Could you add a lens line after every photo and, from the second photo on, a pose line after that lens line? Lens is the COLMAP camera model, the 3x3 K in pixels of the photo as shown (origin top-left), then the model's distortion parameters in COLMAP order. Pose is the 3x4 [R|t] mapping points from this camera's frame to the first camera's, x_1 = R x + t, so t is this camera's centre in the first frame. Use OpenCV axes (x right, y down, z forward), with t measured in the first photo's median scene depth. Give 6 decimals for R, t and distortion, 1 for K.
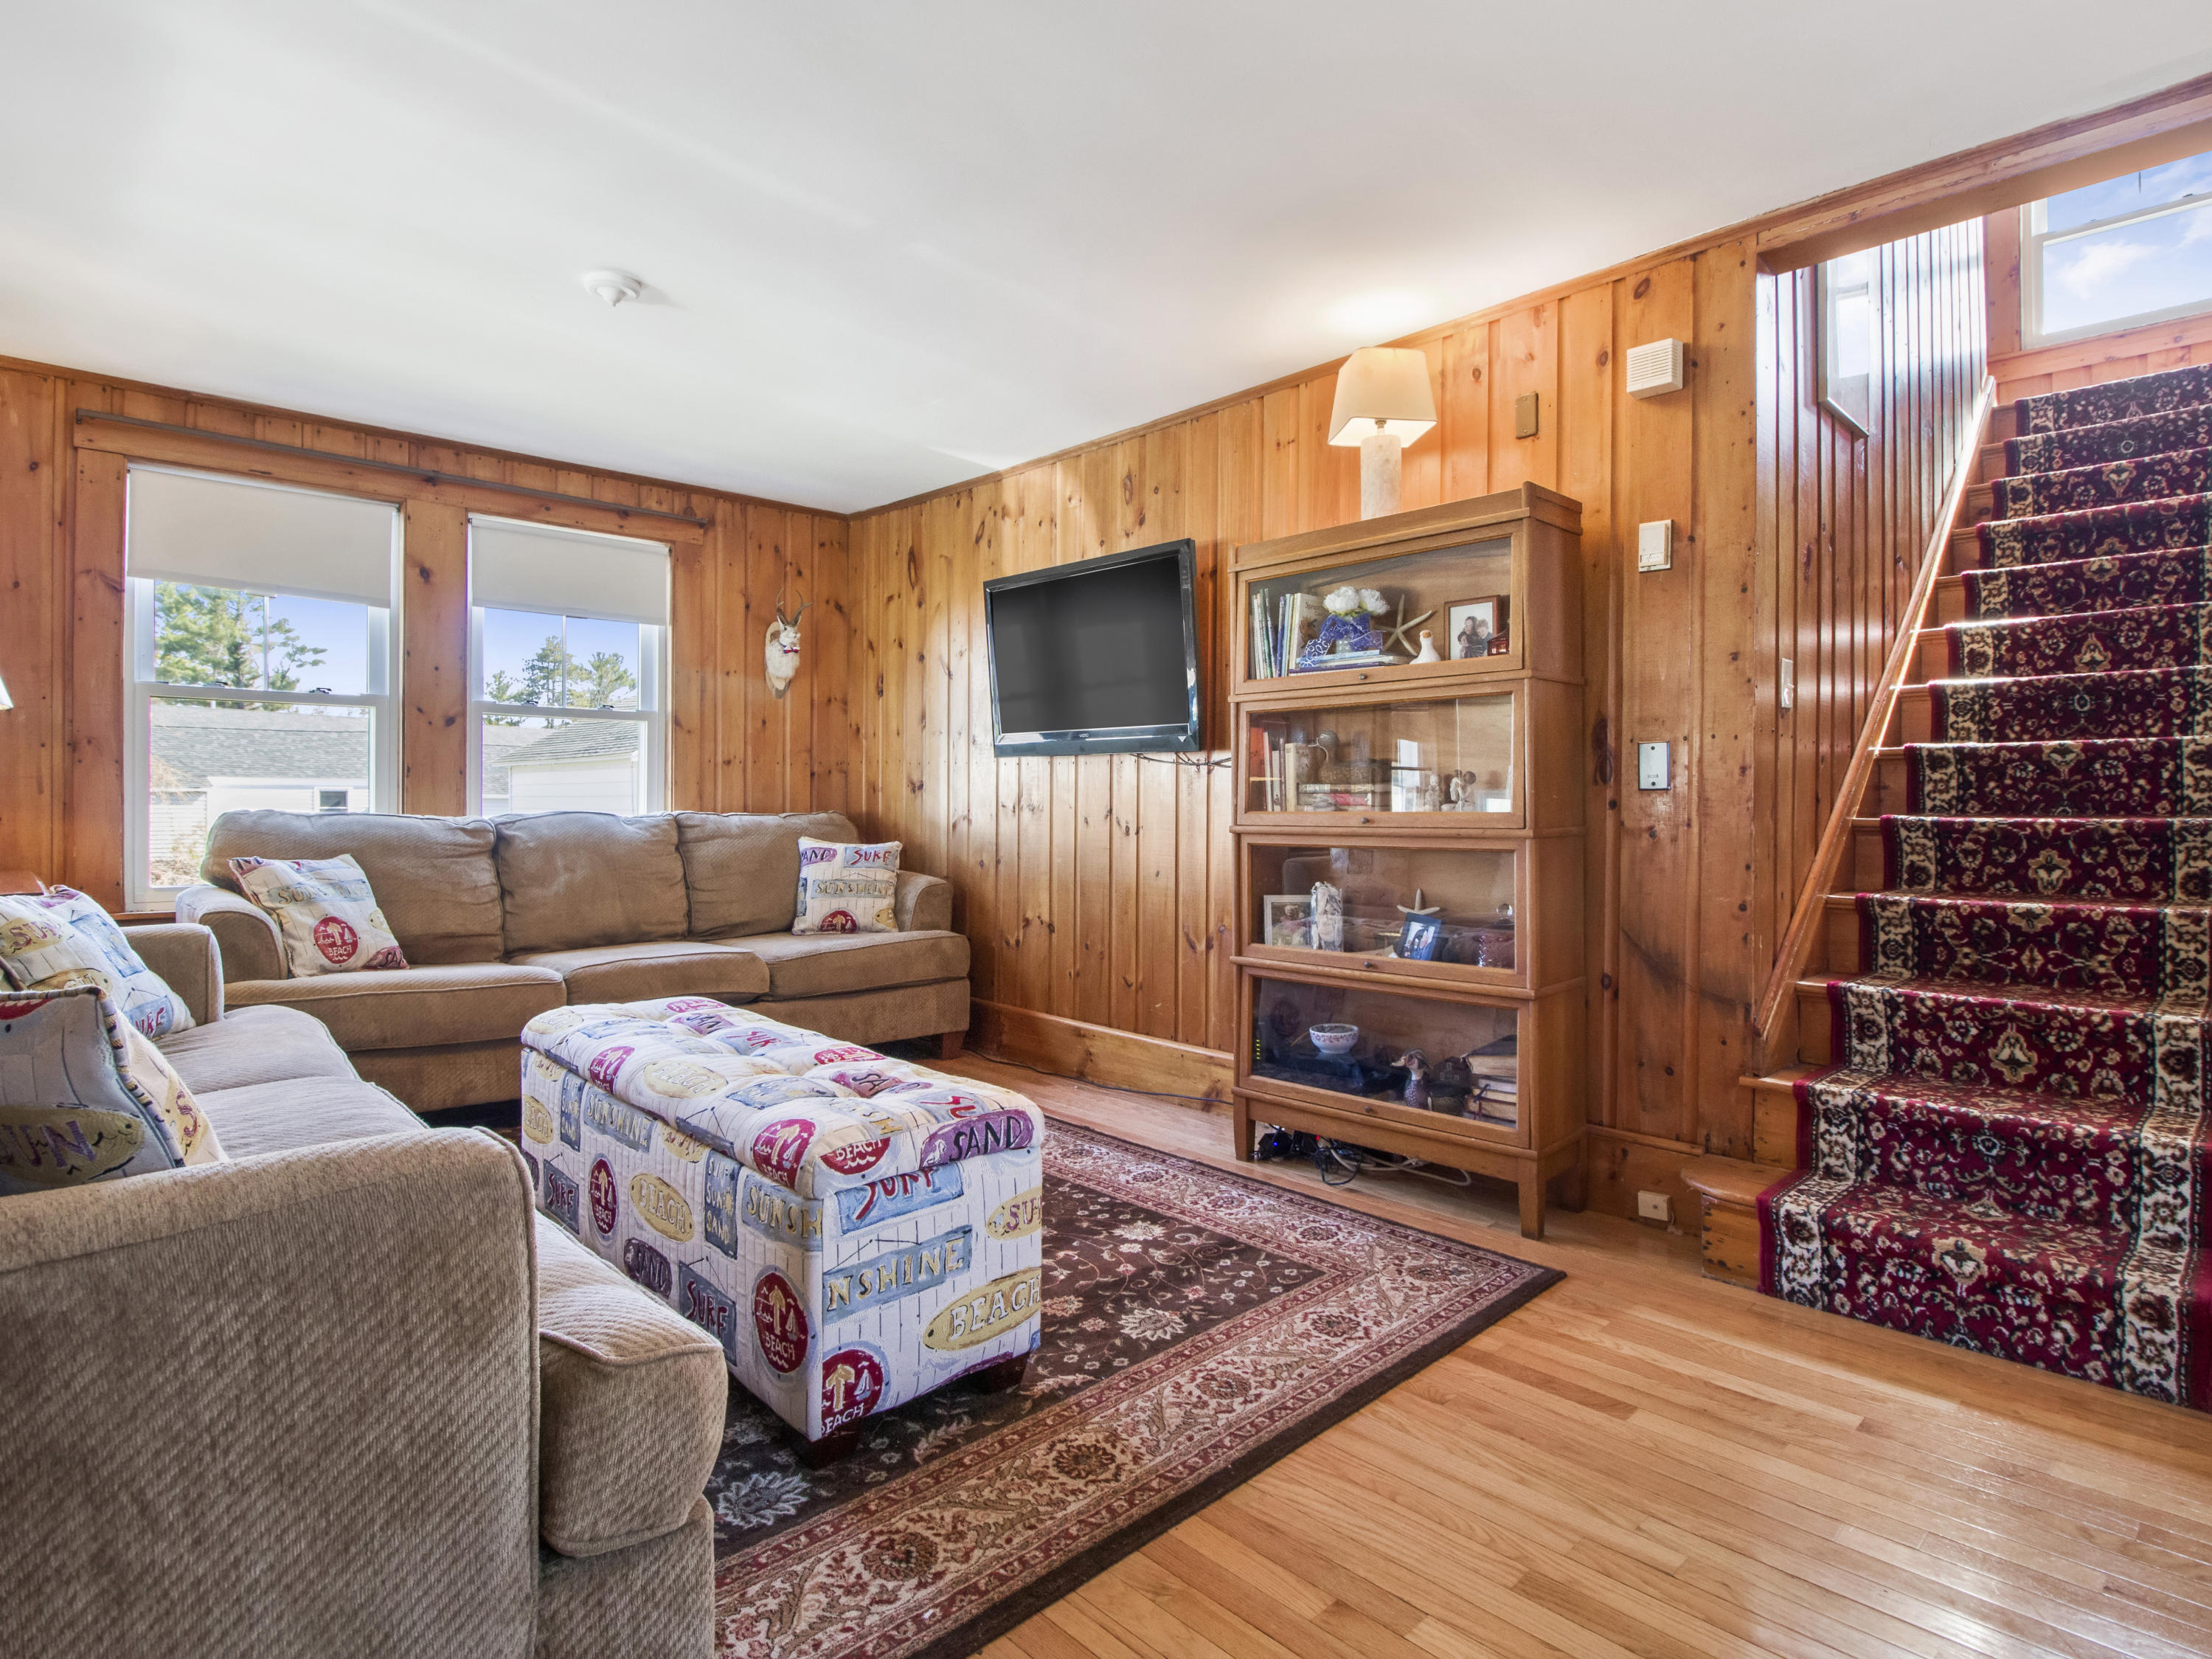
lens RADIAL K [[1169.1, 0, 1077.9], [0, 1169.1, 800.6], [0, 0, 1]] dist [0.004837, -0.016429]
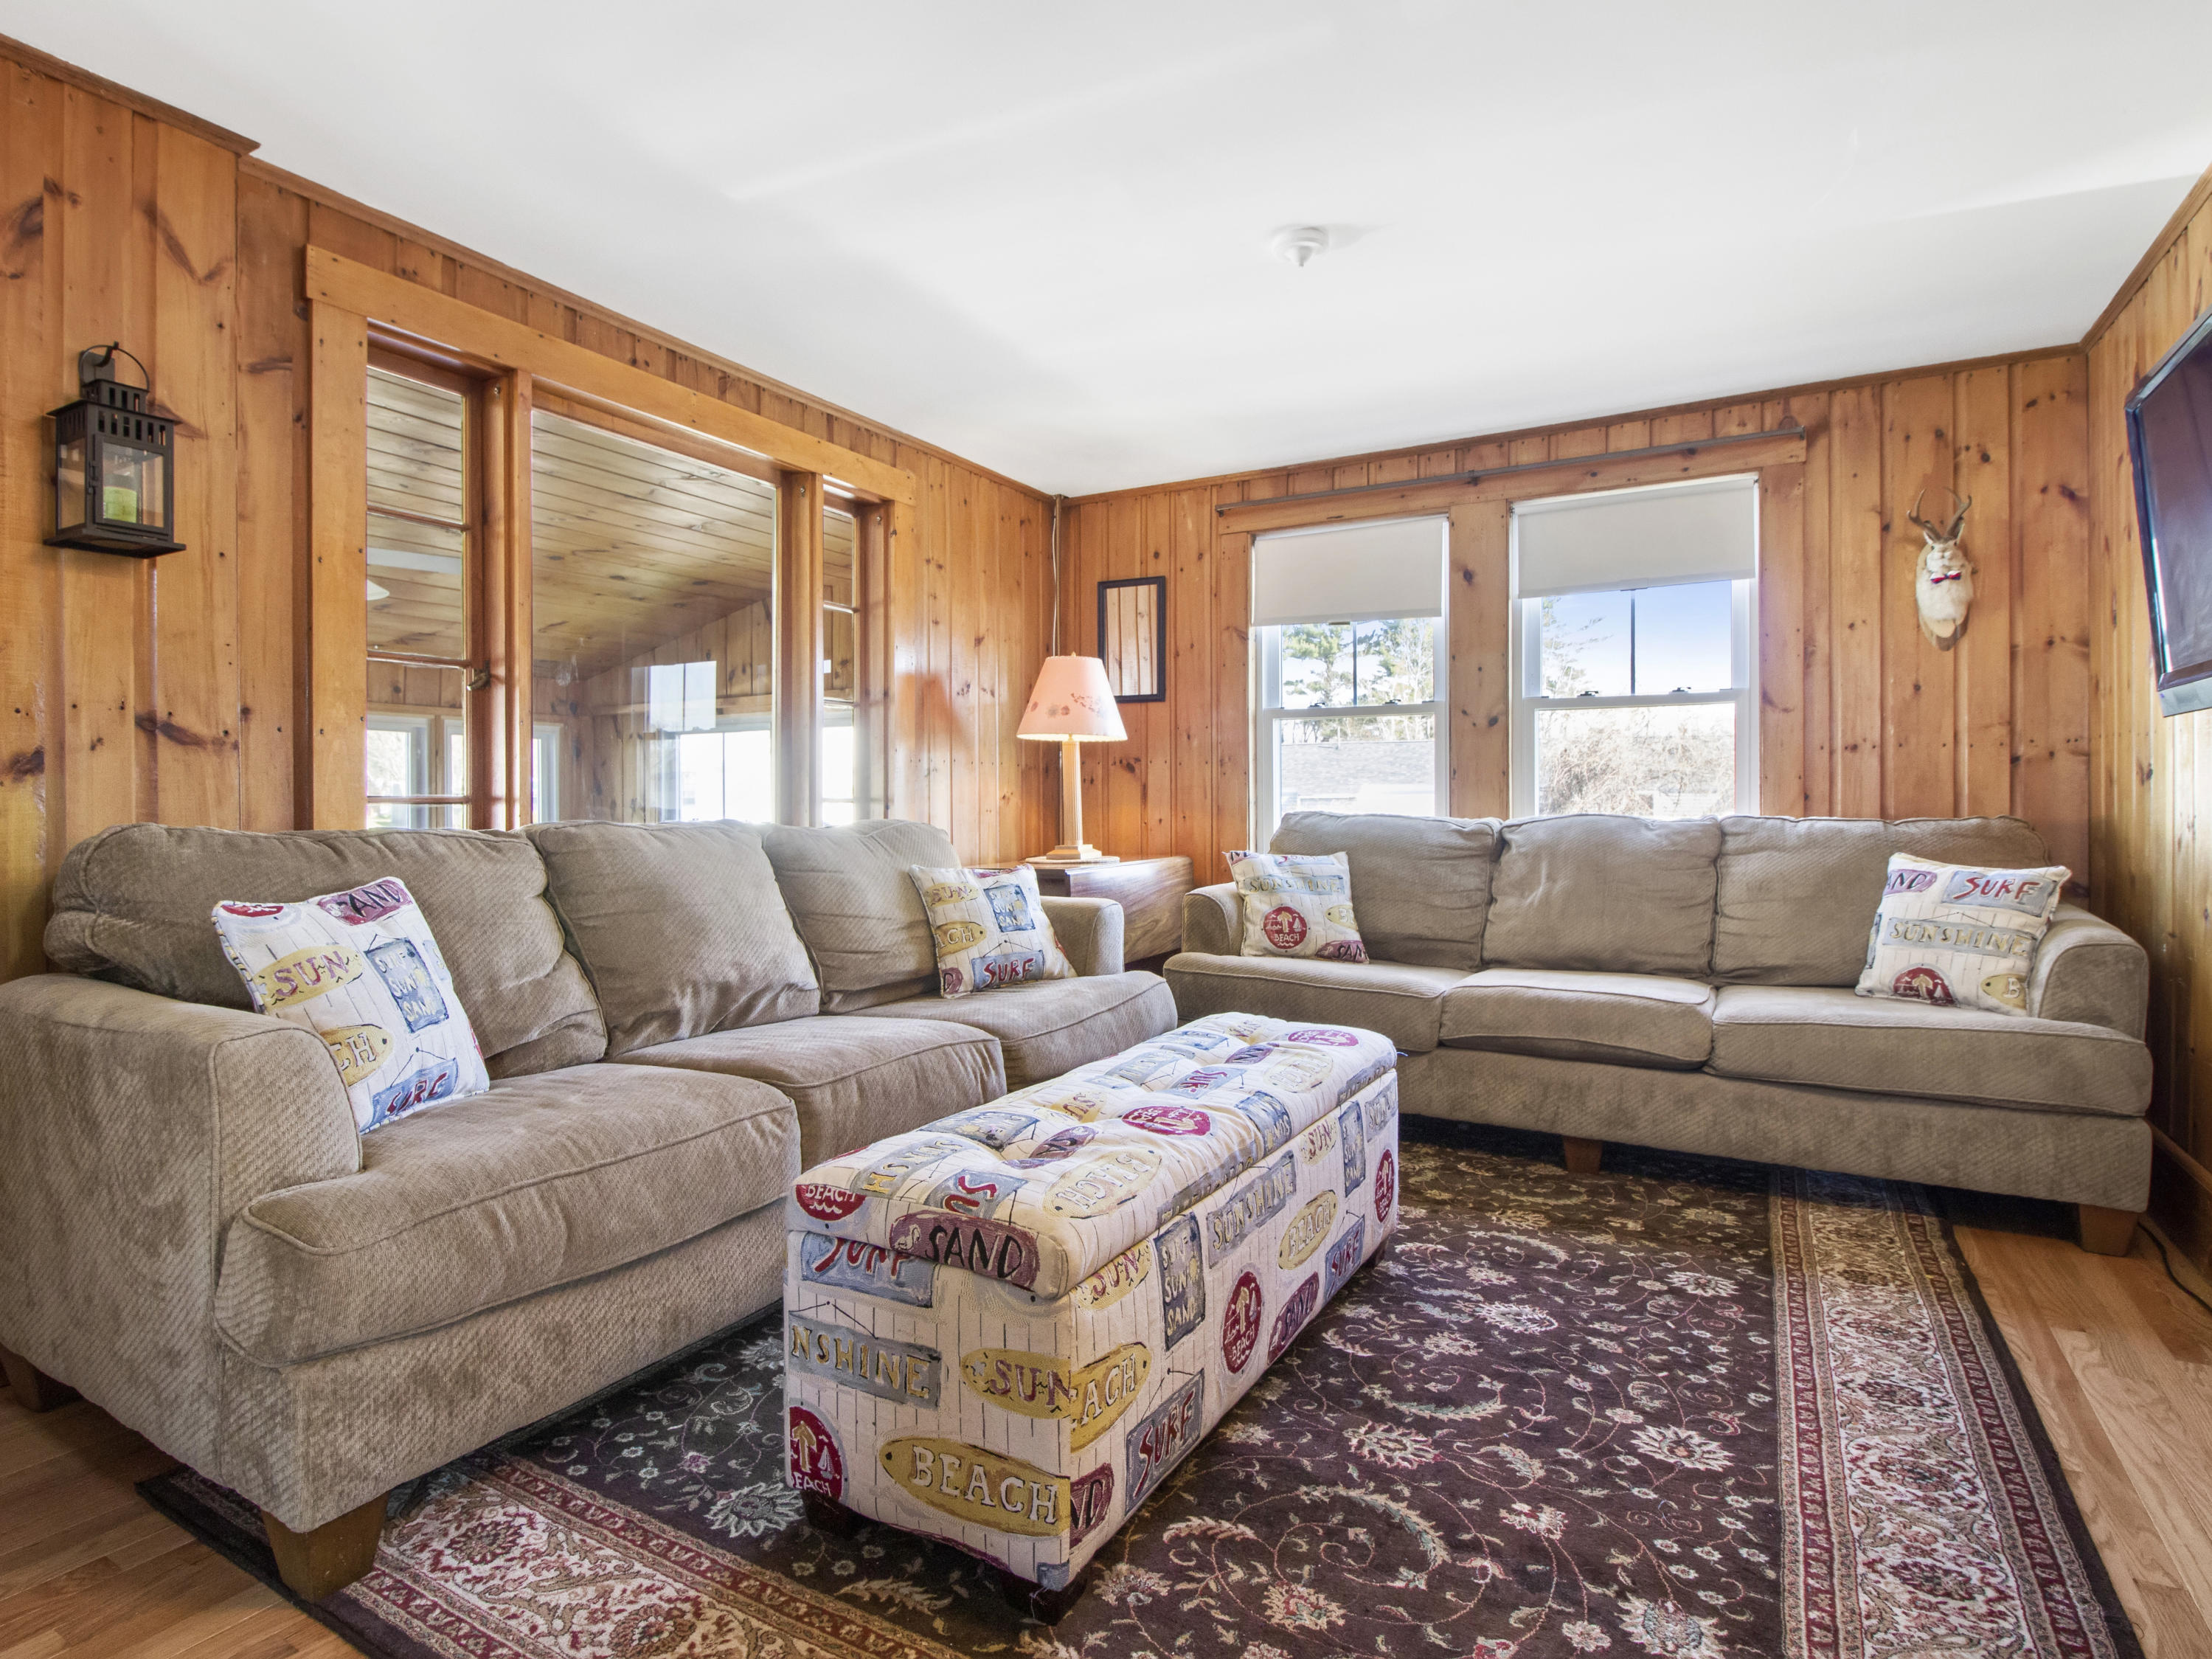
lens RADIAL K [[1169.1, 0, 1077.9], [0, 1169.1, 800.6], [0, 0, 1]] dist [0.004837, -0.016429]
pose [[0.296879, -0.006101, -0.954896, 0.344249], [0.003837, 0.999979, -0.005196, 0.002874], [0.954907, -0.002122, 0.296896, 0.441915]]
